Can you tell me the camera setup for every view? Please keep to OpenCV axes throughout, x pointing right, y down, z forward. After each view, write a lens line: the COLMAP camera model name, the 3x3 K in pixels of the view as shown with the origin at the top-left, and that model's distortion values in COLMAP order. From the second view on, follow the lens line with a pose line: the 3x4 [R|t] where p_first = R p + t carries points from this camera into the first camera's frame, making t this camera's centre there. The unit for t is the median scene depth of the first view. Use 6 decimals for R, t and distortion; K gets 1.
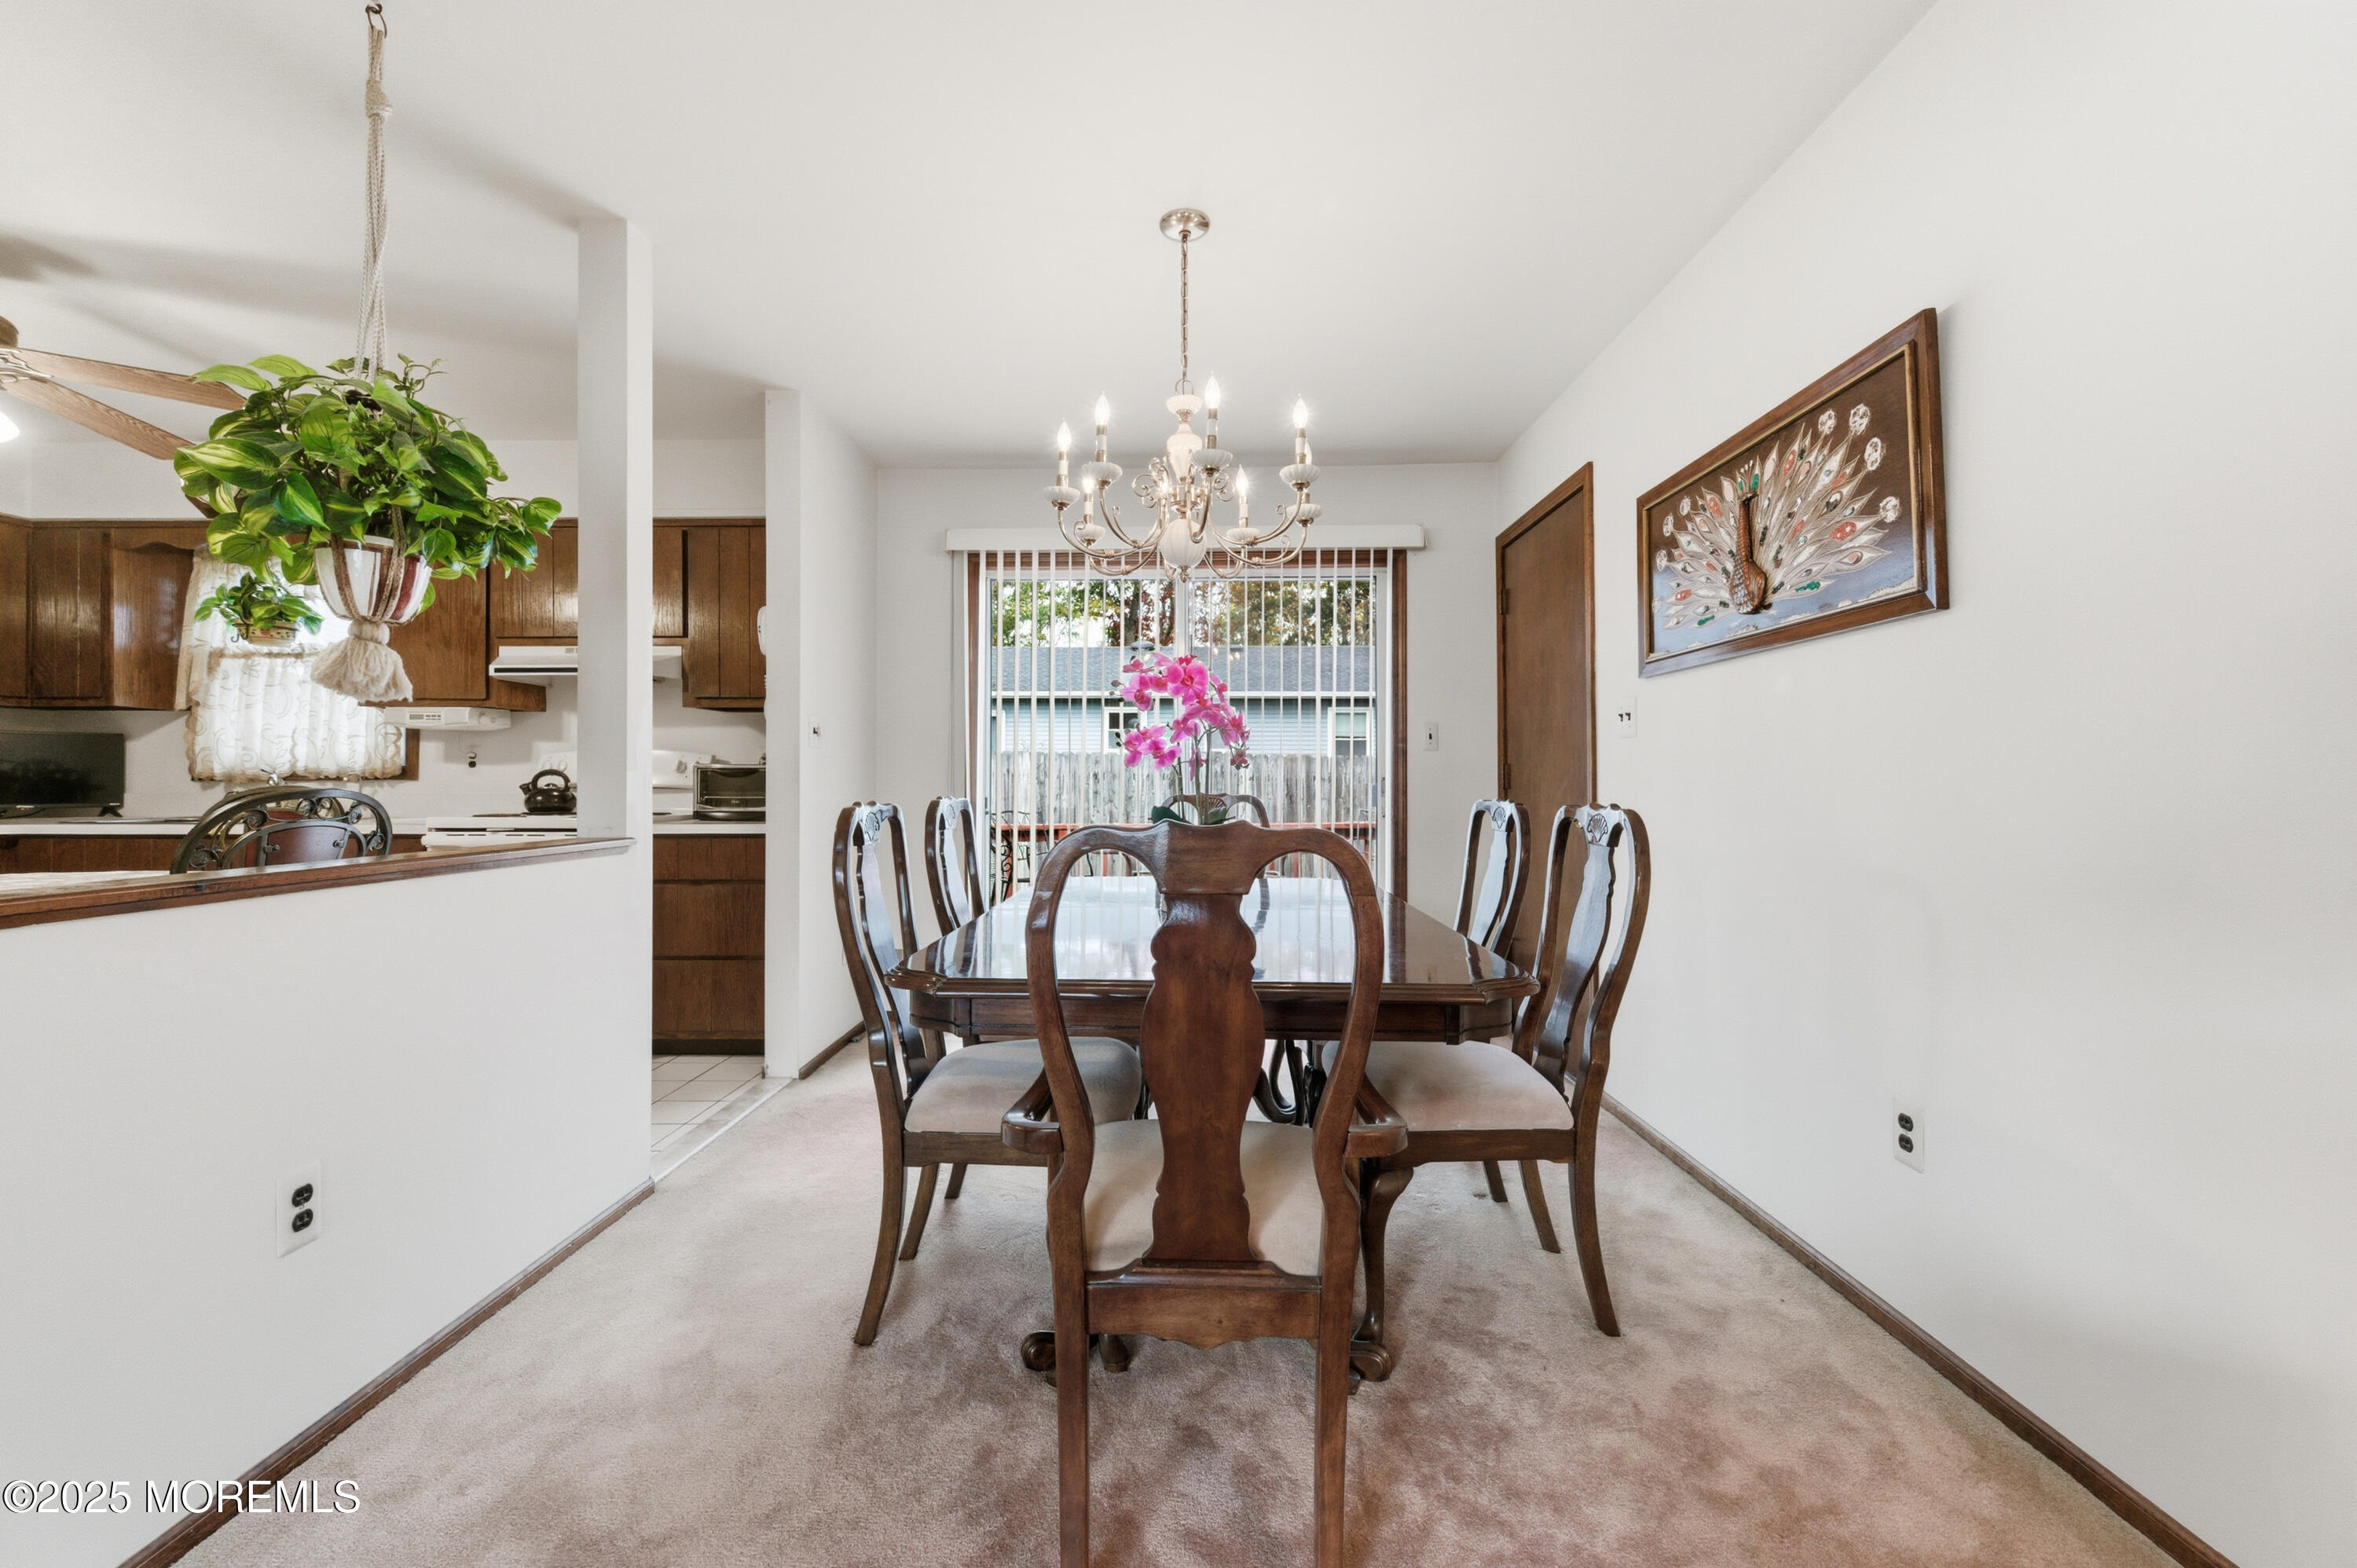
lens RADIAL K [[942.5, 0, 1174.8], [0, 942.5, 780.6], [0, 0, 1]] dist [0.002904, -0.000478]
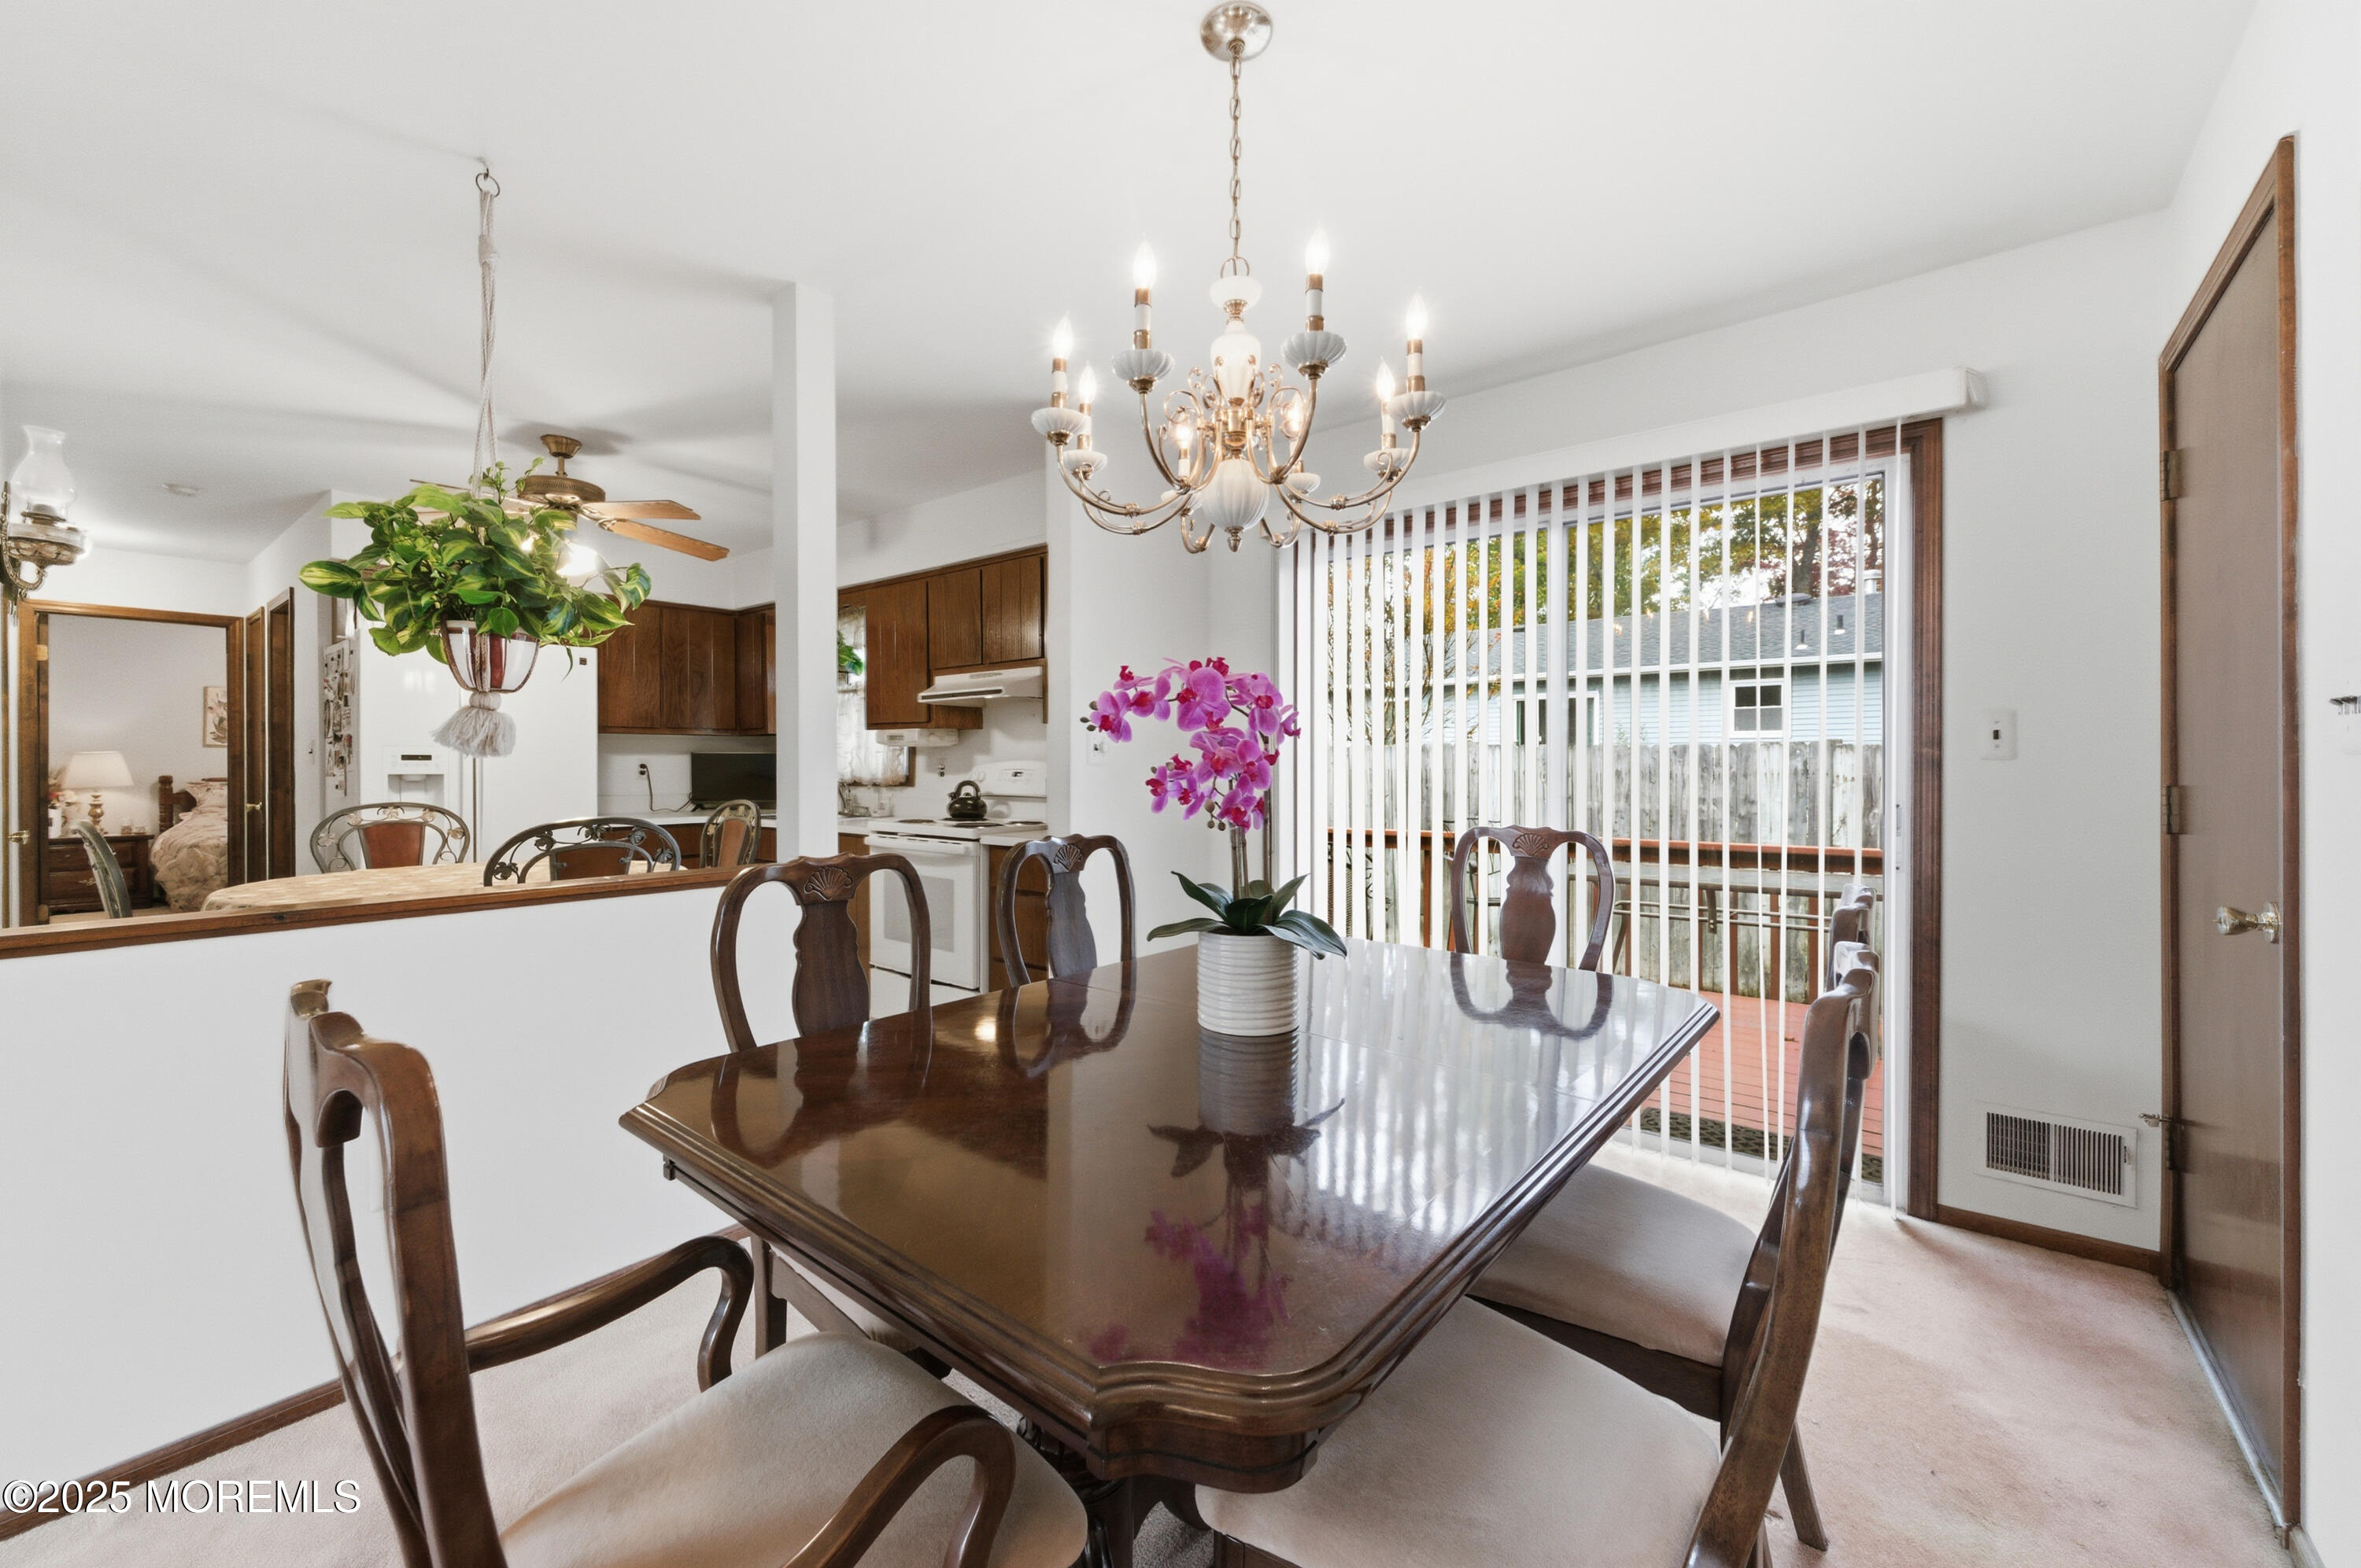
lens RADIAL K [[932.1, 0, 1170.9], [0, 932.1, 767.5], [0, 0, 1]] dist [0.007275, -0.000183]
pose [[0.790499, 0.000303, -0.612463, 0.360512], [0.003496, 0.999981, 0.005007, -0.050803], [0.612454, -0.006099, 0.790483, 0.395746]]
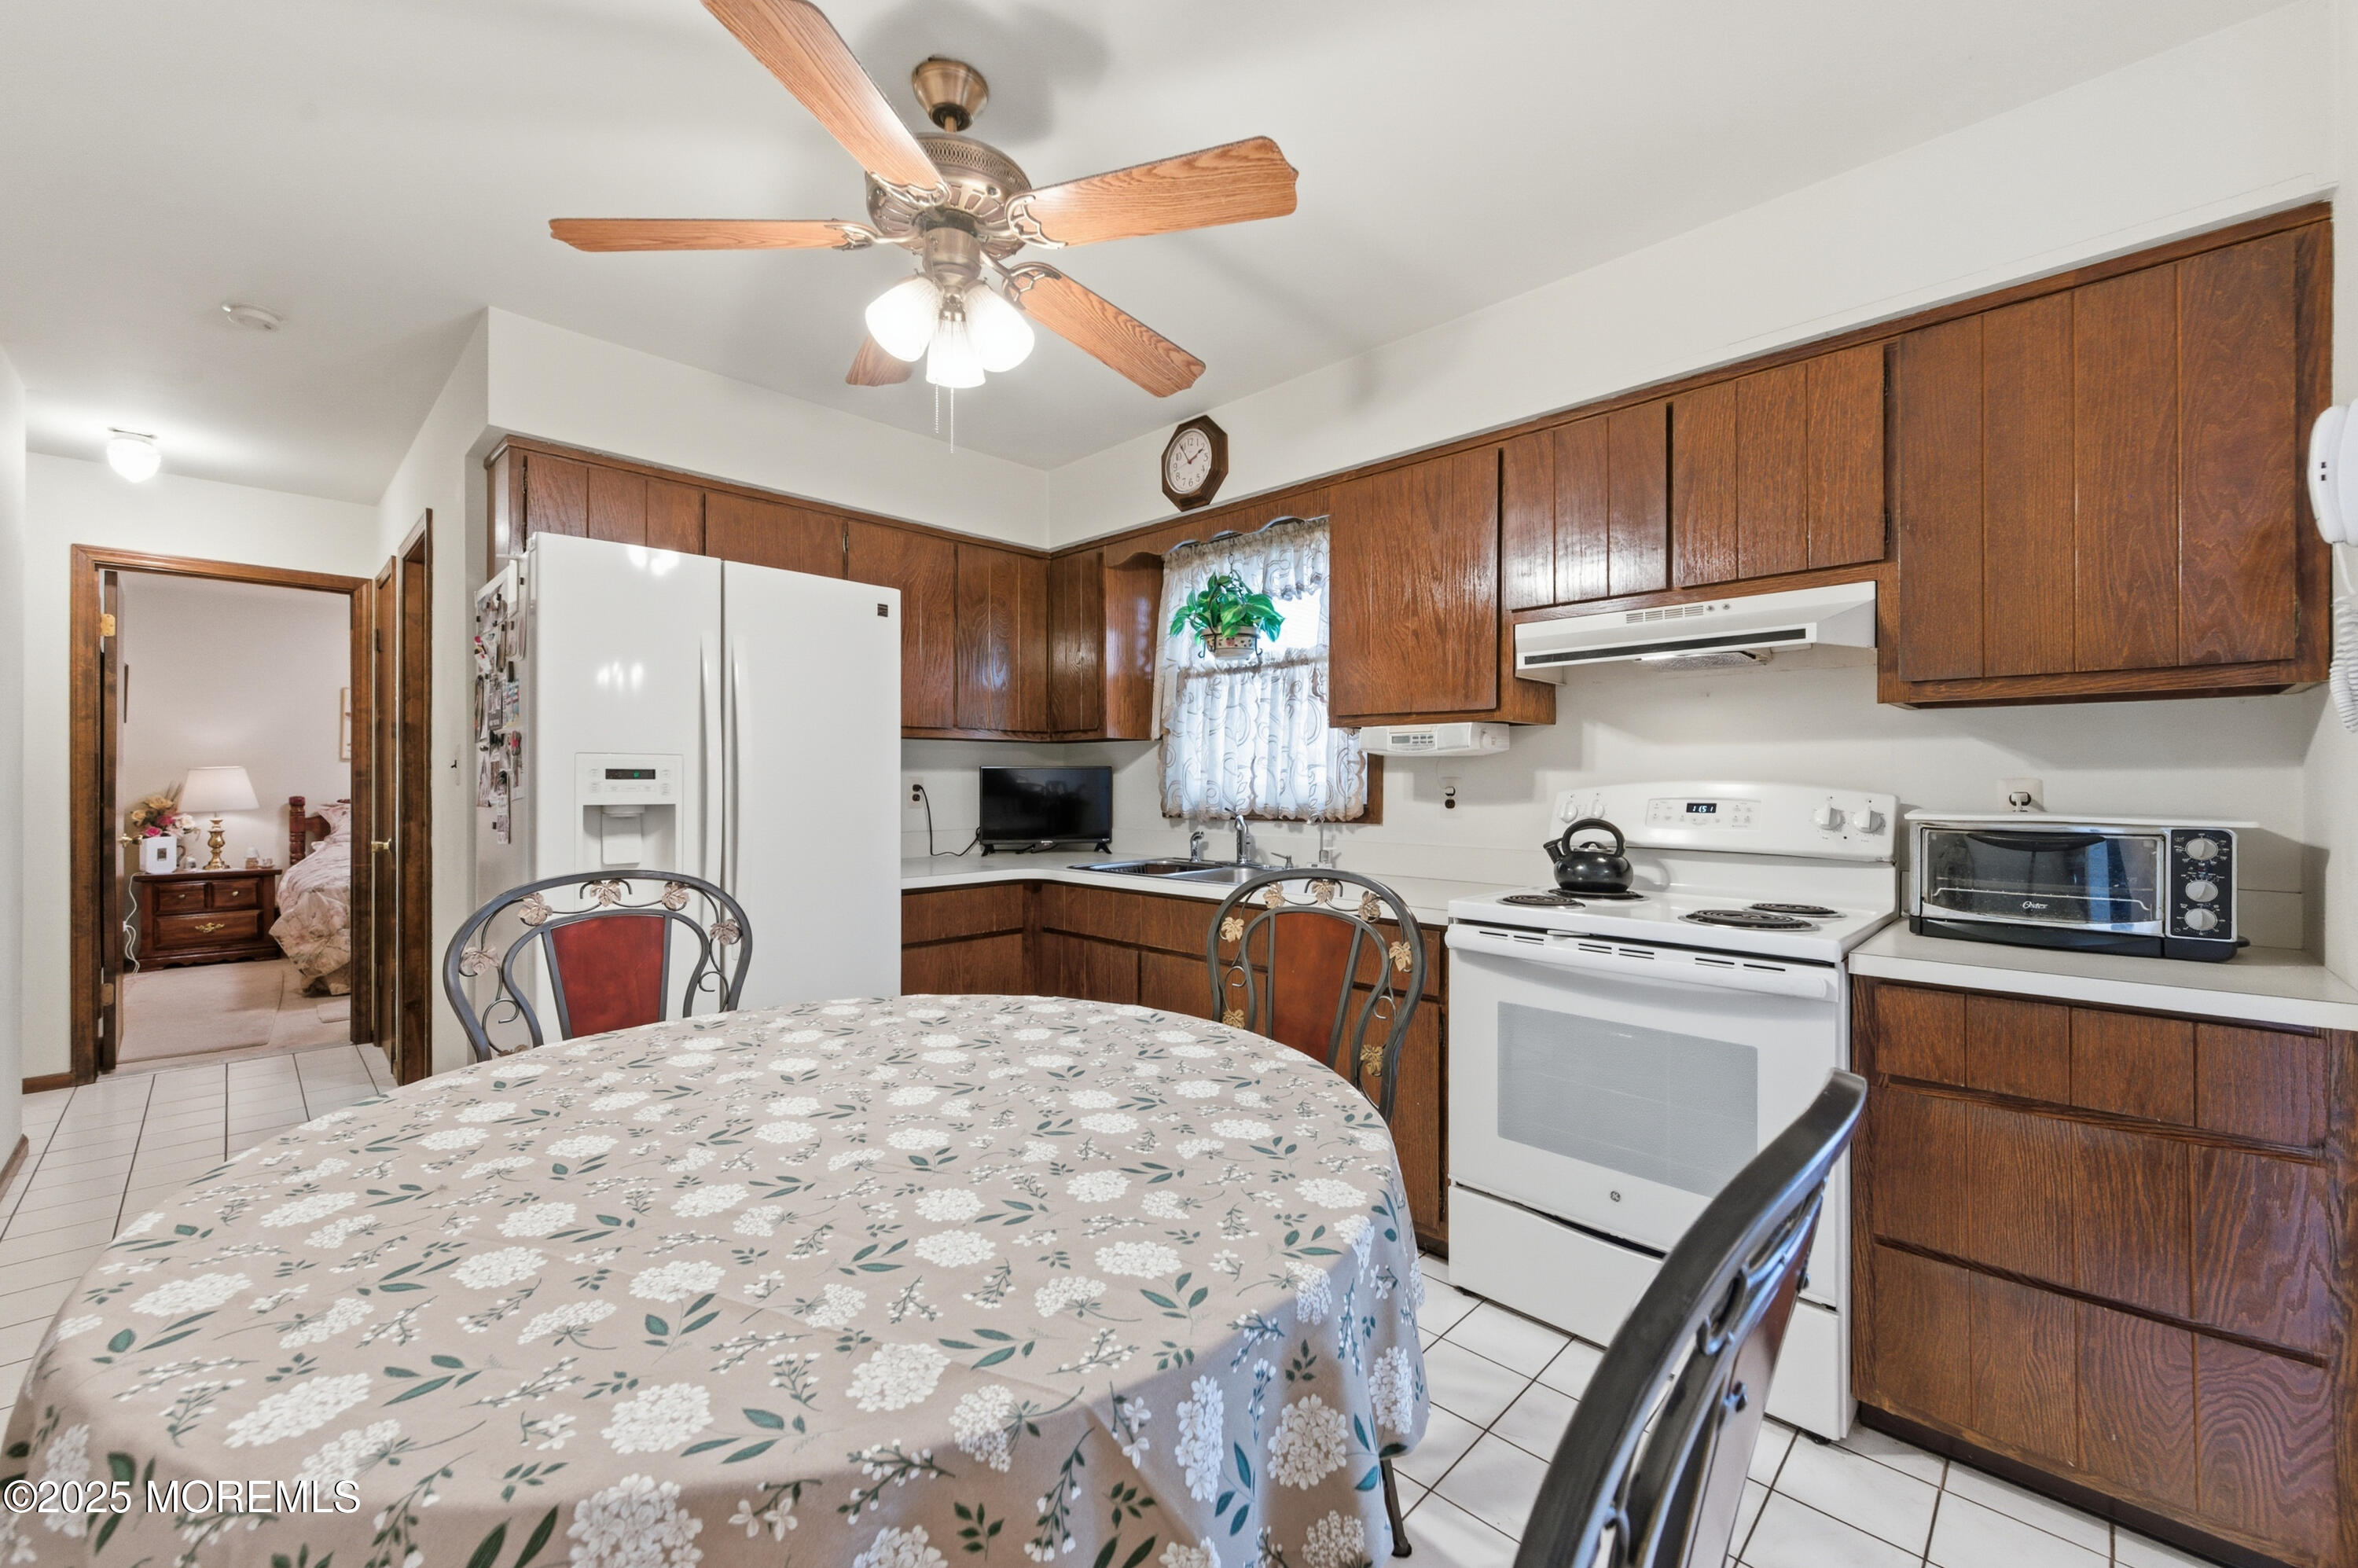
lens RADIAL K [[942.9, 0, 1175.3], [0, 942.9, 780.6], [0, 0, 1]] dist [0.002904, -0.000478]
pose [[0.729041, -0.001508, -0.684469, -0.688223], [0.001989, 0.999998, -0.000084, -0.057469], [0.684467, -0.001300, 0.729042, 0.581878]]
